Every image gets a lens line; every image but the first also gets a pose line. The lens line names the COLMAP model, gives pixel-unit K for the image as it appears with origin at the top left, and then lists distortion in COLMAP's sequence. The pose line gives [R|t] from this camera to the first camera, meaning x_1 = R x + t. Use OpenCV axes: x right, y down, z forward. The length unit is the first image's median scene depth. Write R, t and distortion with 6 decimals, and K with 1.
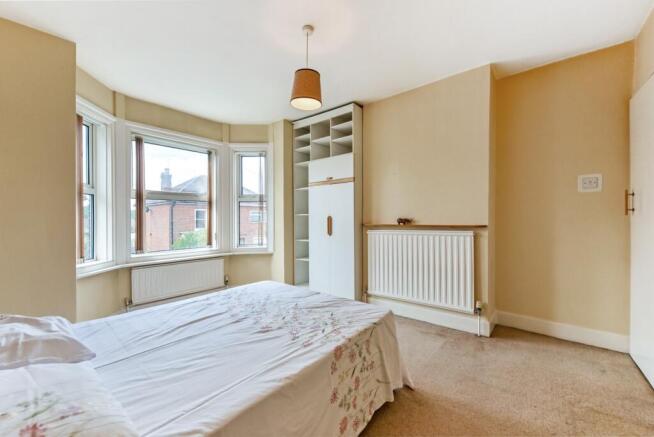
lens RADIAL K [[259.8, 0, 324.5], [0, 259.8, 218.6], [0, 0, 1]] dist [-0.008240, -0.000955]
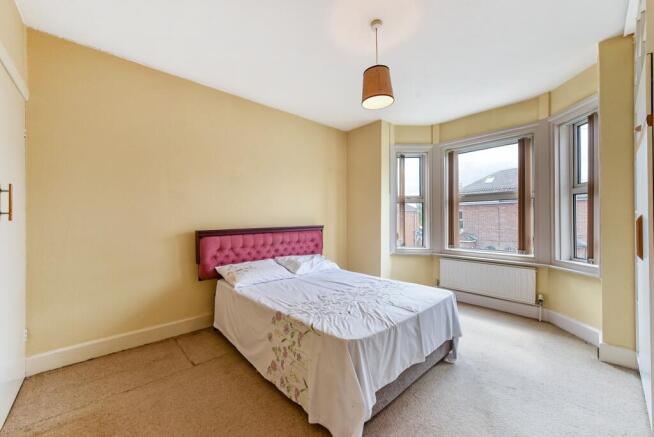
lens RADIAL K [[259.8, 0, 324.6], [0, 259.8, 219.0], [0, 0, 1]] dist [-0.008240, -0.000955]
pose [[-0.145836, 0.002774, -0.989305, 1.195133], [0.003446, 0.999991, 0.002295, -0.009006], [0.989303, -0.003075, -0.145845, 1.229710]]
